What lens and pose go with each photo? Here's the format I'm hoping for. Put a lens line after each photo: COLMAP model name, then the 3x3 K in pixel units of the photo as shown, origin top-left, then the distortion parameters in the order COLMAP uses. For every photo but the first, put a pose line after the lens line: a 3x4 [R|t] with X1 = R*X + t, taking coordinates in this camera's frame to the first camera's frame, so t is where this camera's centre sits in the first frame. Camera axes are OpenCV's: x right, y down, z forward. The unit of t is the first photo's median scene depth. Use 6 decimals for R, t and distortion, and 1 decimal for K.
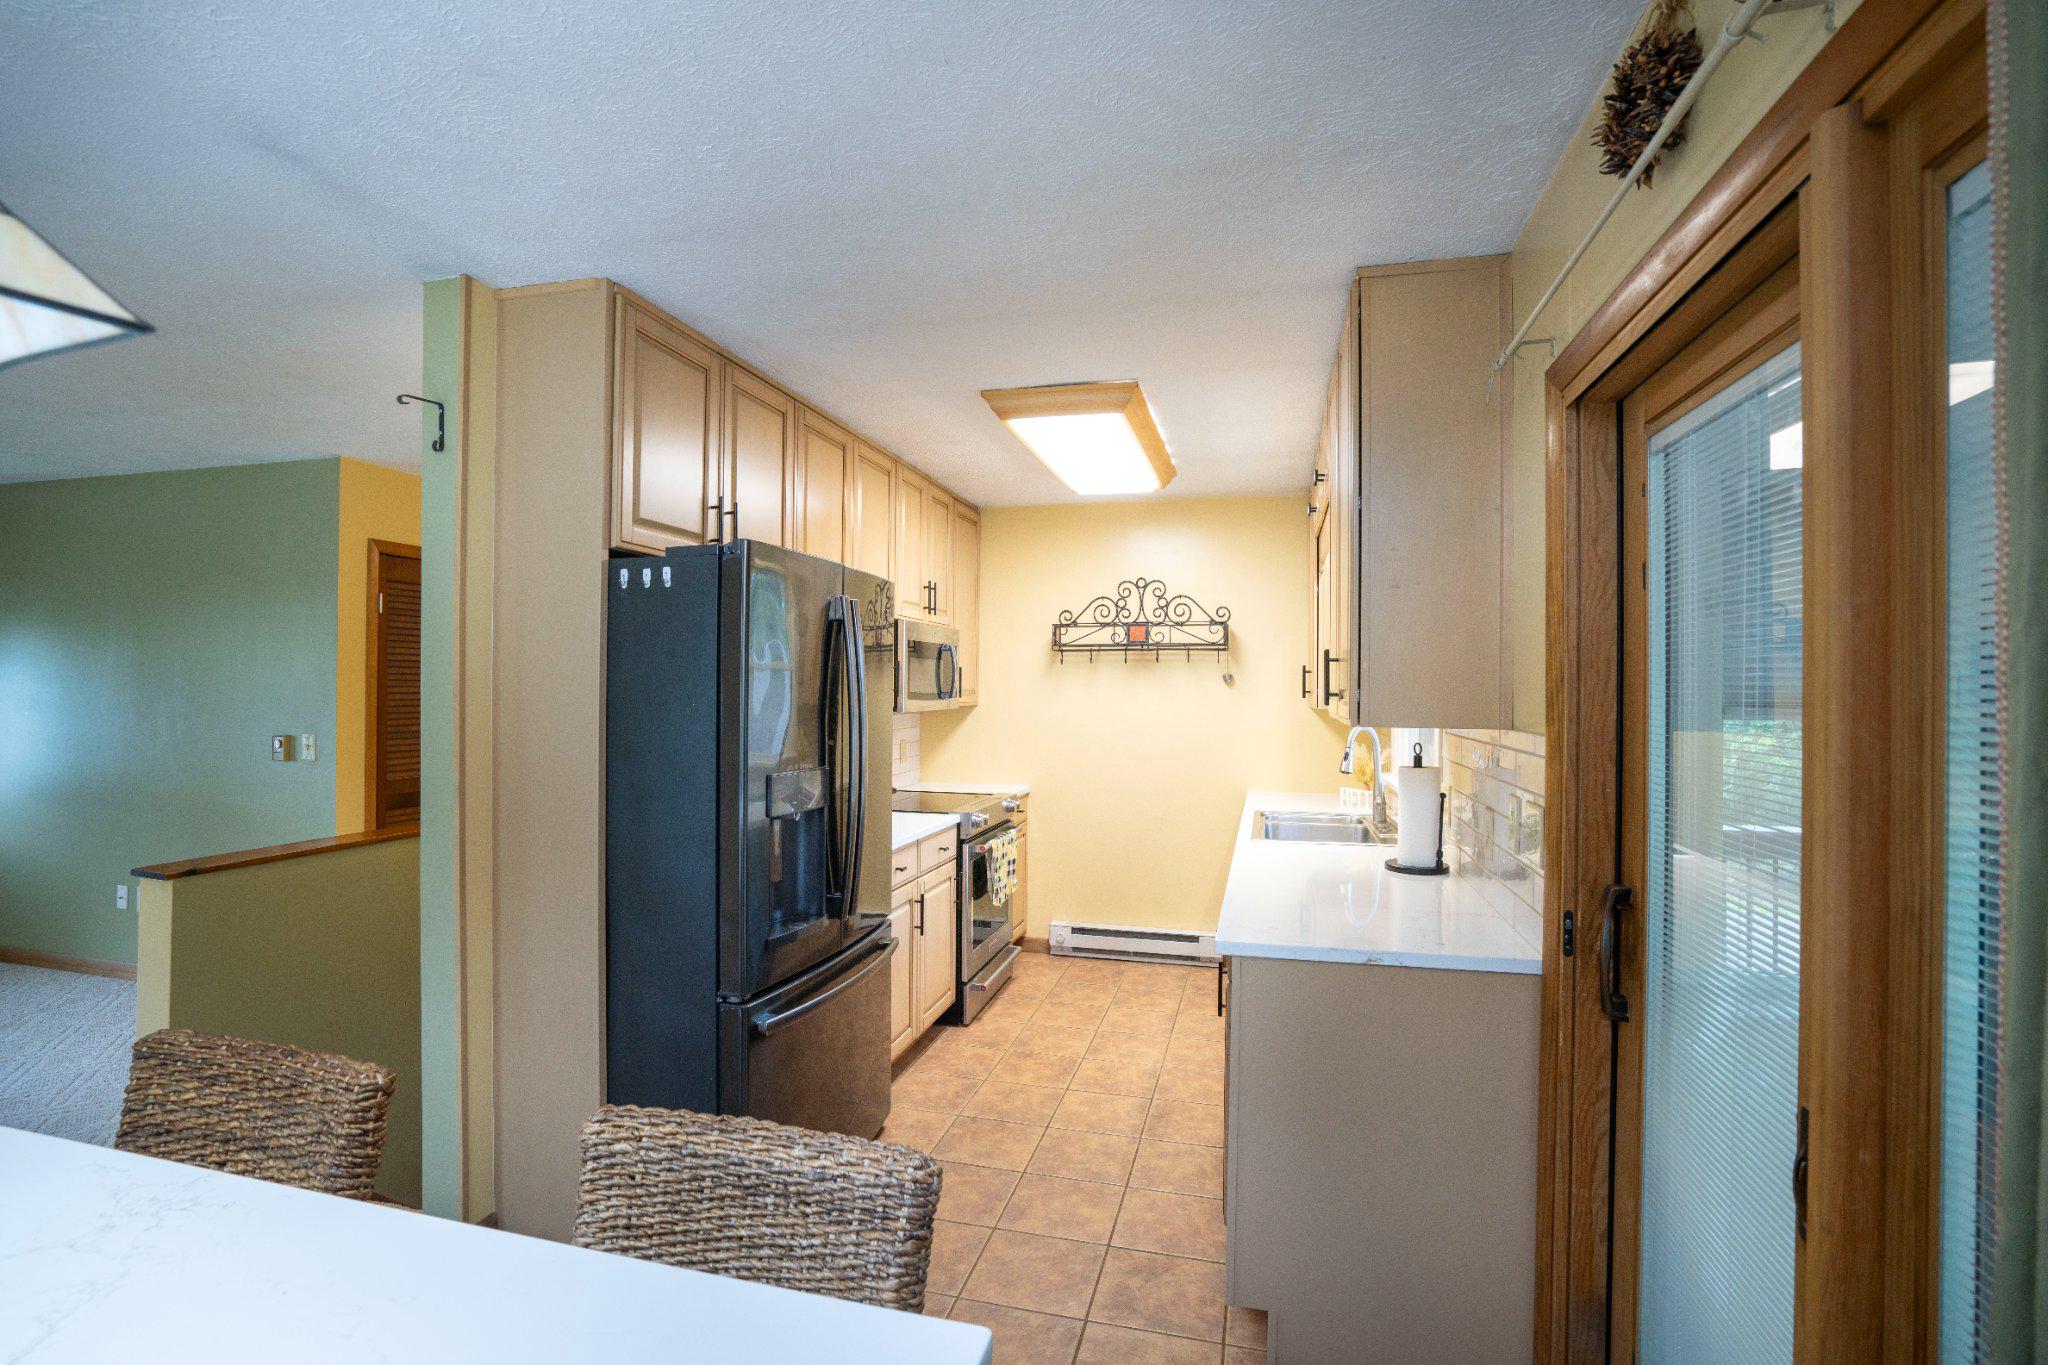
lens RADIAL K [[950.0, 0, 1024.4], [0, 950.0, 687.0], [0, 0, 1]] dist [-0.056871, 0.024974]
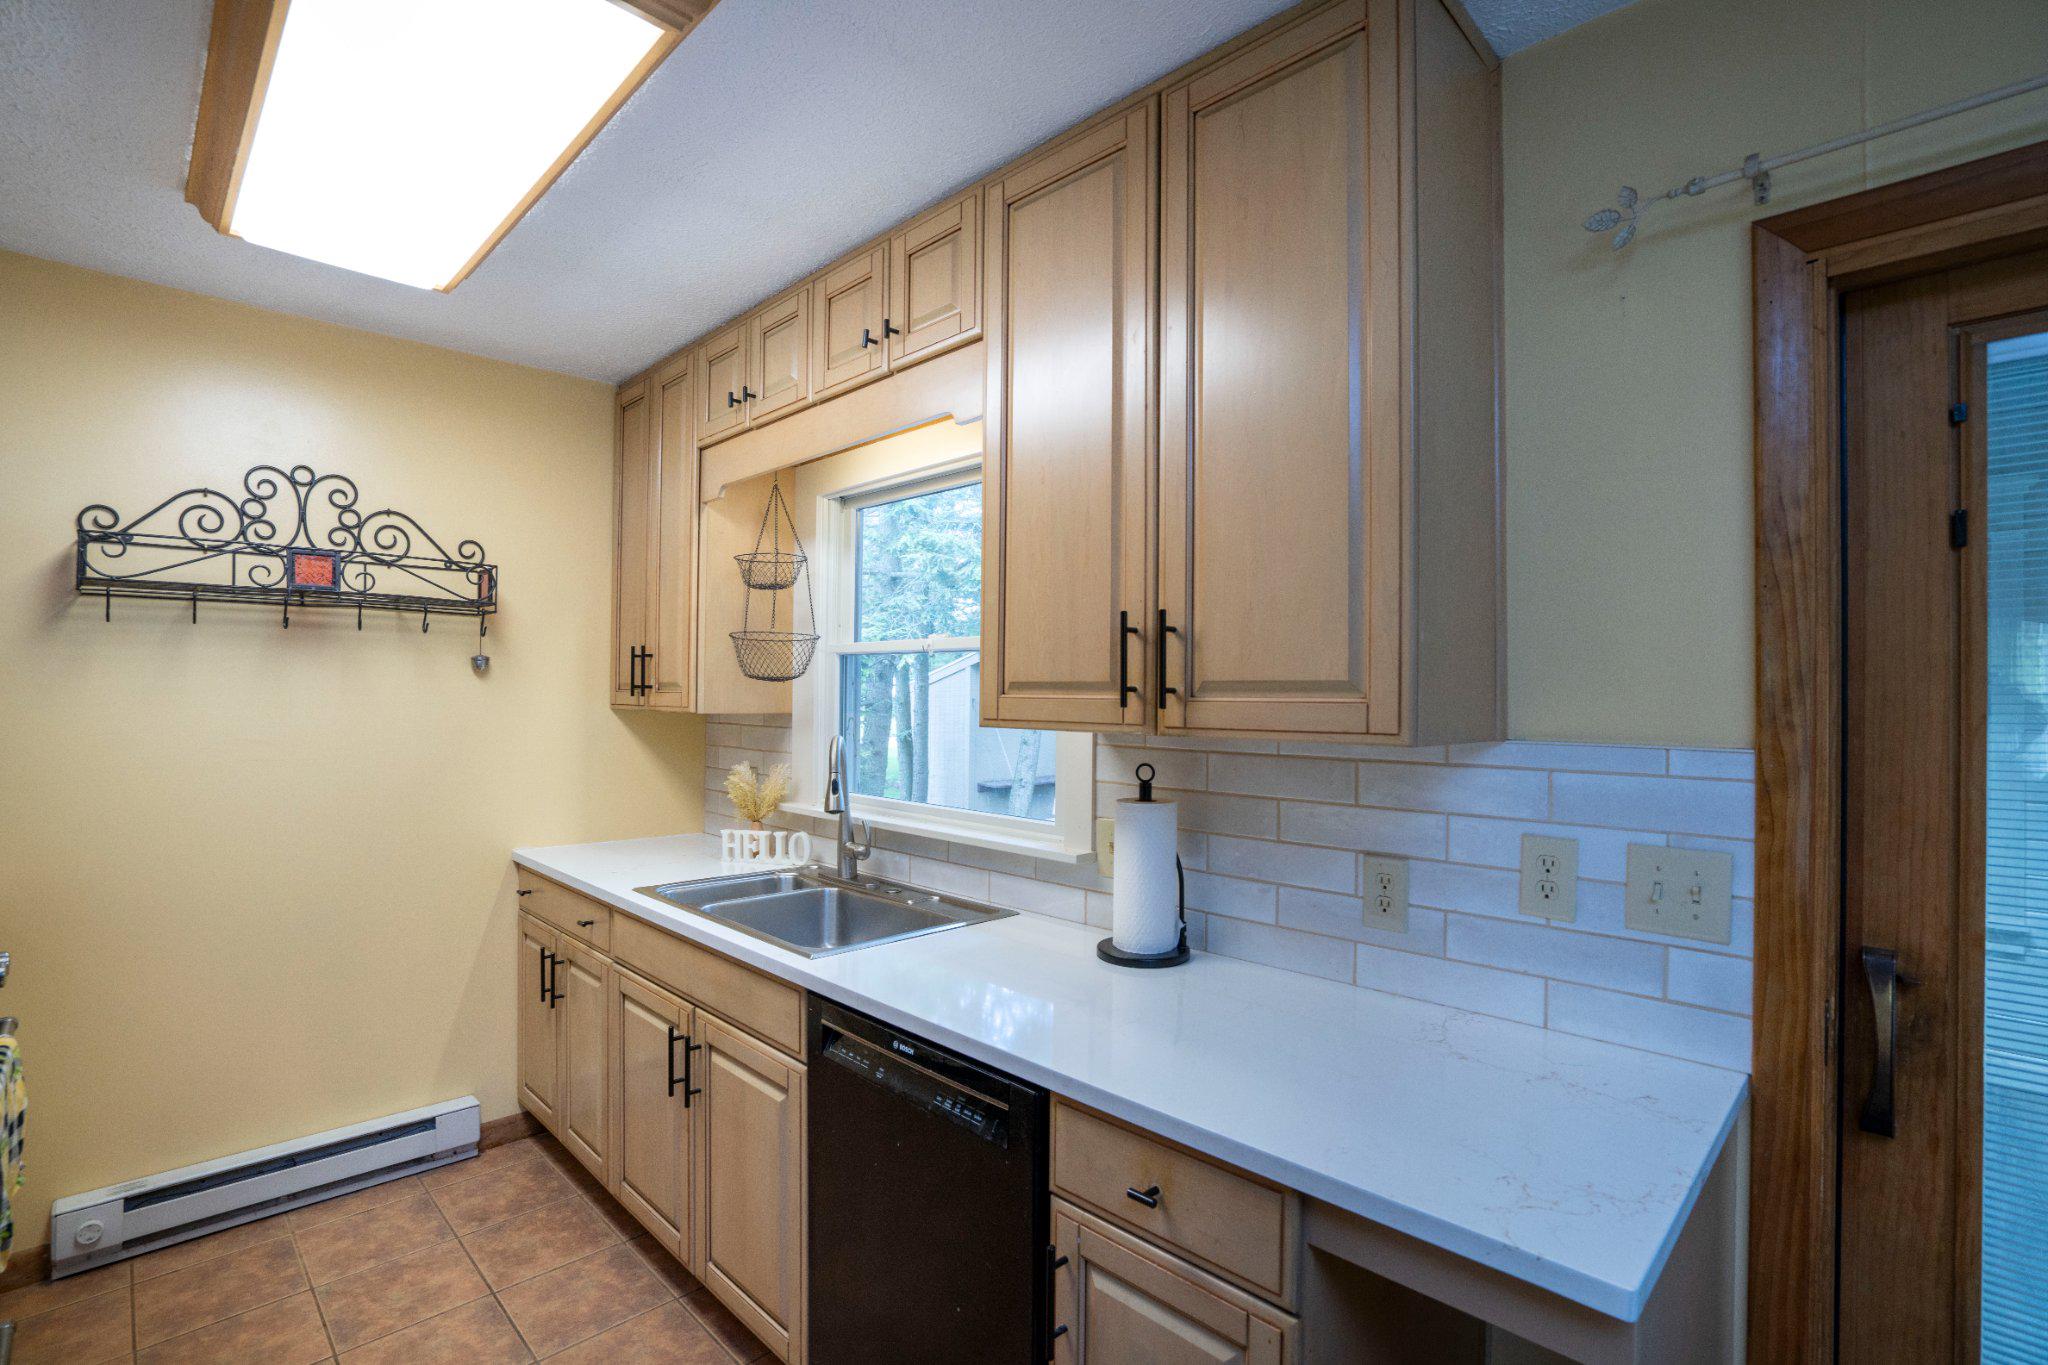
lens RADIAL K [[950.0, 0, 1024.4], [0, 950.0, 687.0], [0, 0, 1]] dist [-0.056871, 0.024974]
pose [[0.517313, 0.004345, 0.855785, -0.114006], [-0.007315, 0.999973, -0.000655, 0.003849], [-0.855765, -0.005921, 0.517331, 0.431023]]
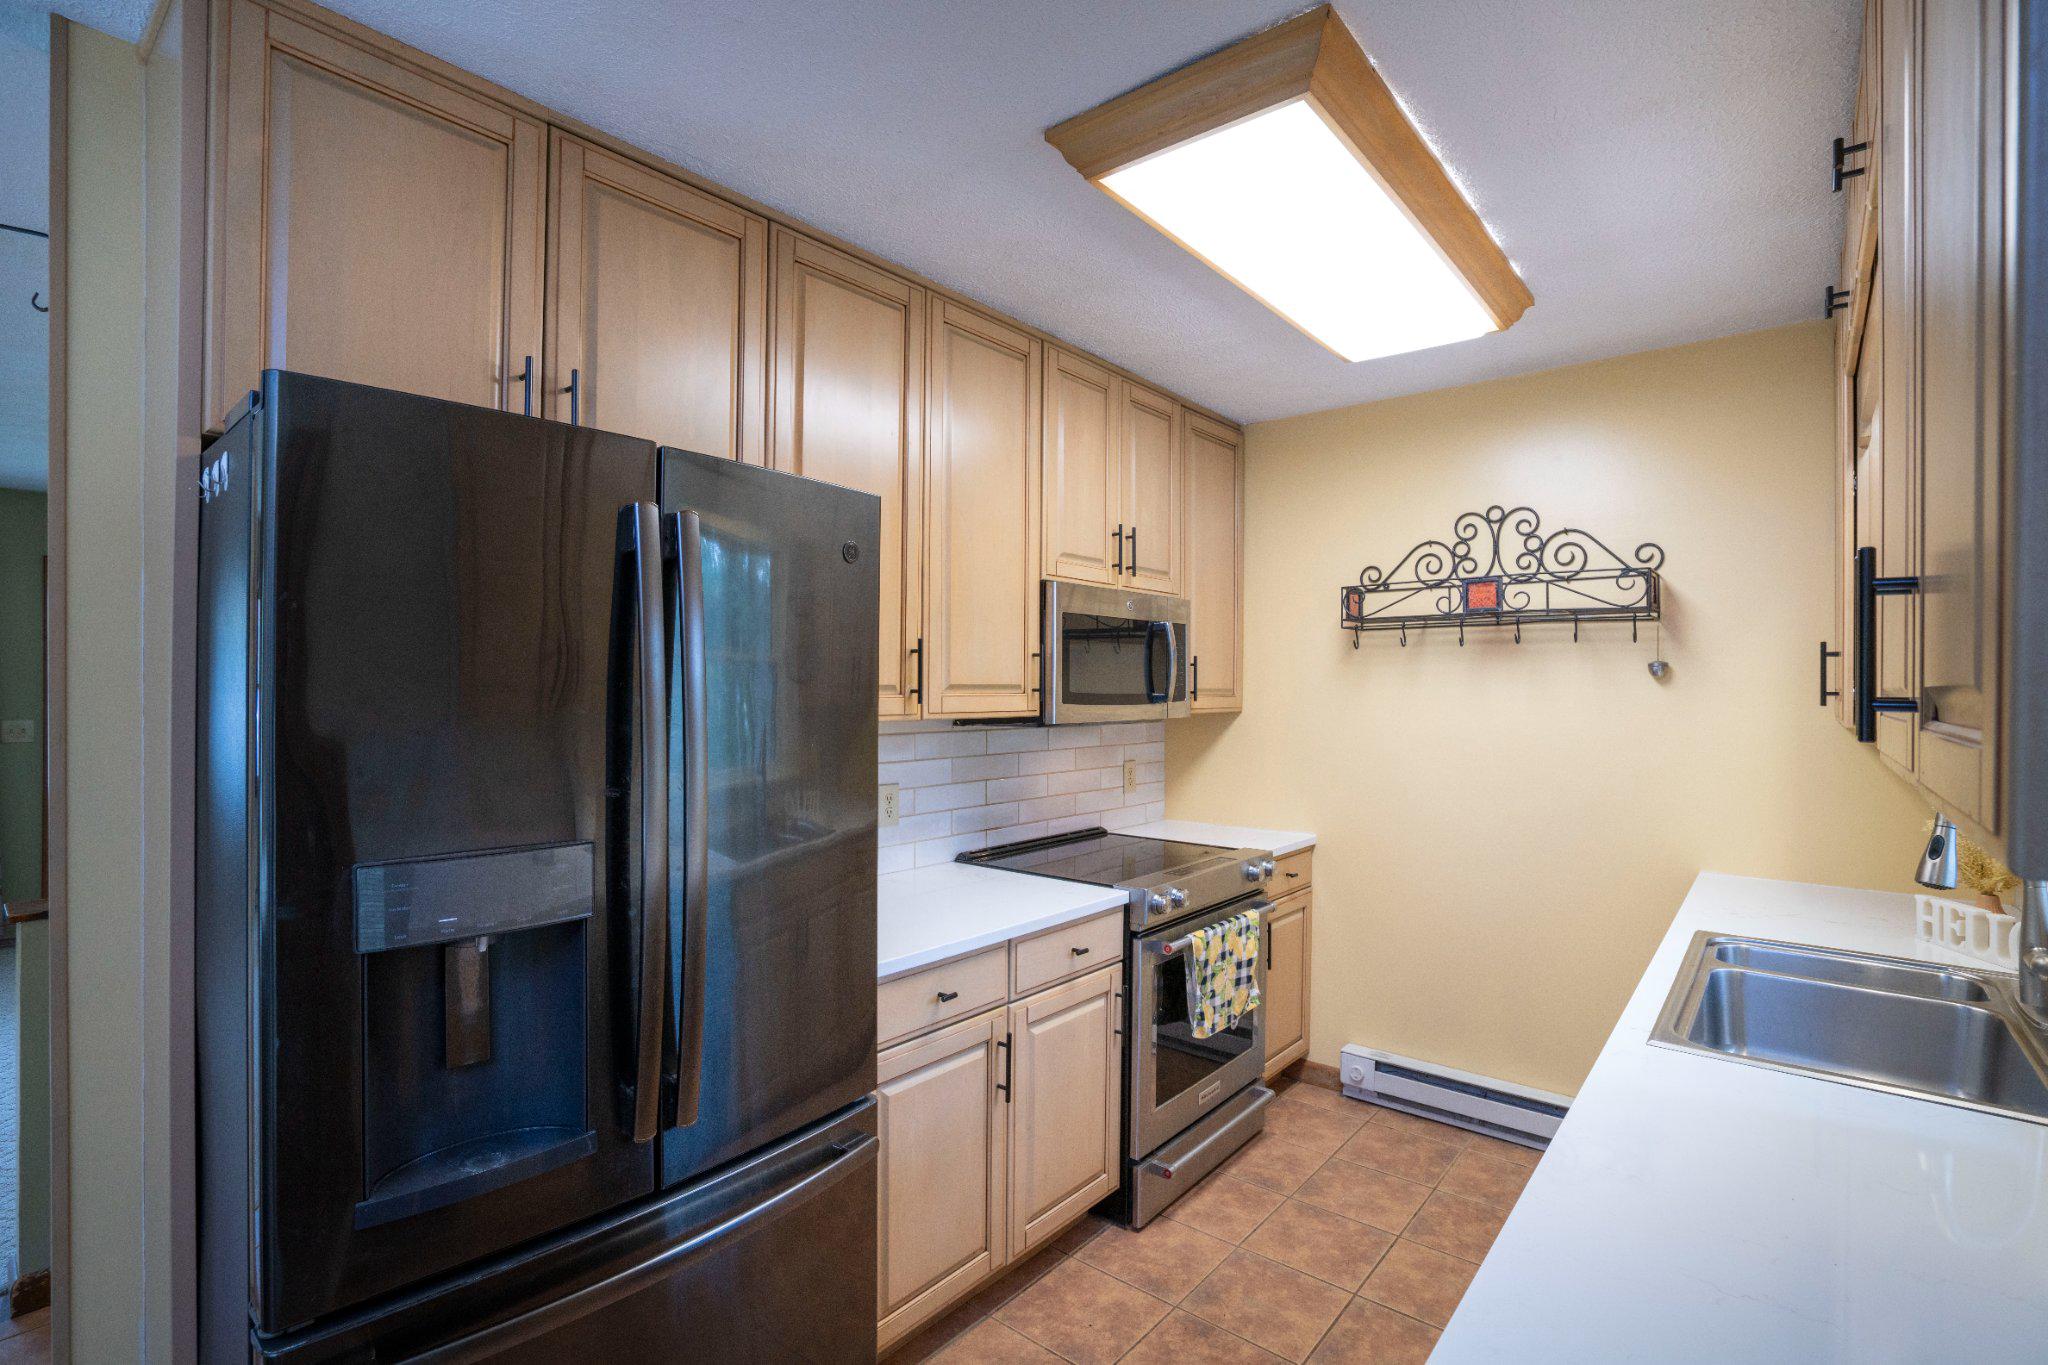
lens RADIAL K [[950.0, 0, 1024.4], [0, 950.0, 687.0], [0, 0, 1]] dist [-0.056871, 0.024974]
pose [[0.904169, -0.001315, -0.427172, 0.115242], [0.001446, 0.999999, -0.000016, 0.000971], [0.427172, -0.000604, 0.904170, 0.353064]]
